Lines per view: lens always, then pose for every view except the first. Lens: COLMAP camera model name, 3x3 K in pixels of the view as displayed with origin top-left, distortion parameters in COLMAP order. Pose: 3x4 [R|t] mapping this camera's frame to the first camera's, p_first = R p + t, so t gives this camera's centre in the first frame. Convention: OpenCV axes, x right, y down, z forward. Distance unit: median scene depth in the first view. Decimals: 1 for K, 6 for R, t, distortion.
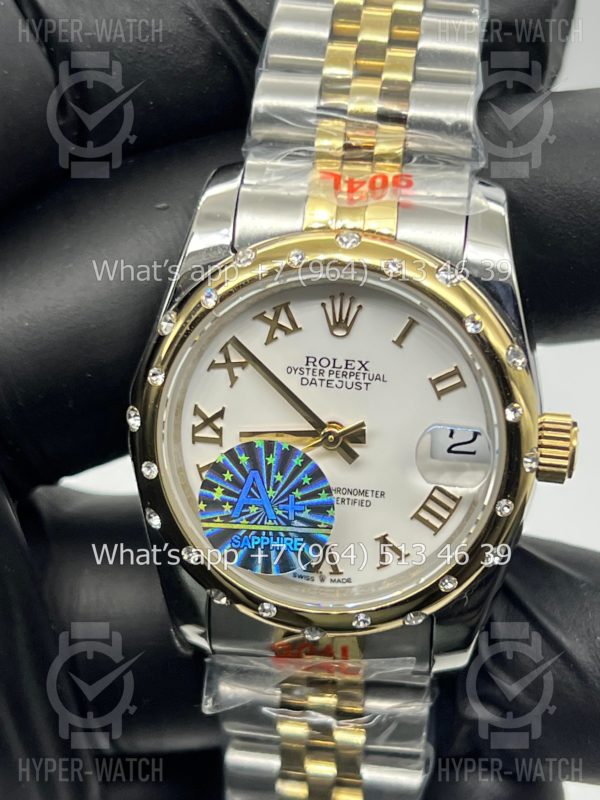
lens RADIAL K [[1806.3, 0, 300.2], [0, 1806.3, 418.6], [0, 0, 1]] dist [0.240057, 0.250804]
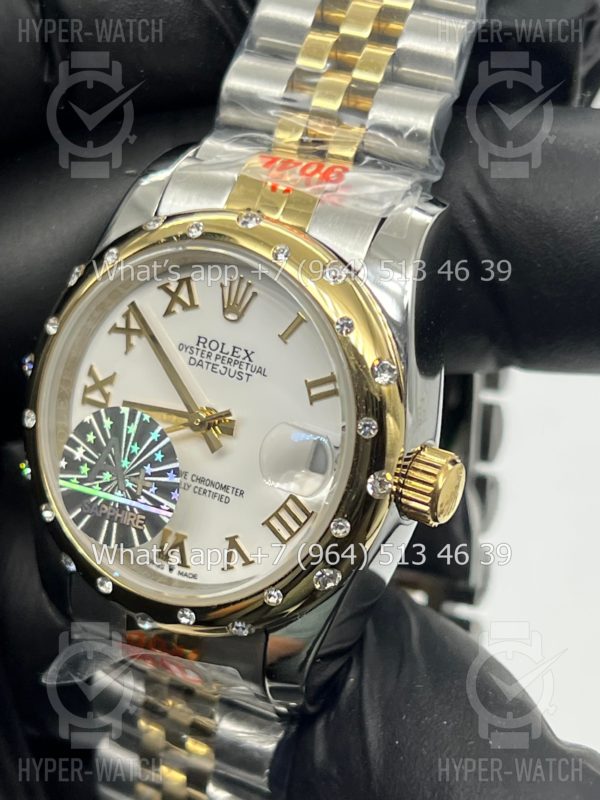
lens RADIAL K [[1806.3, 0, 300.2], [0, 1806.3, 418.6], [0, 0, 1]] dist [0.240057, 0.250804]
pose [[0.923110, 0.197542, -0.329916, 0.381596], [-0.228575, 0.971817, -0.057666, 0.051905], [0.309226, 0.128643, 0.942247, 0.111556]]
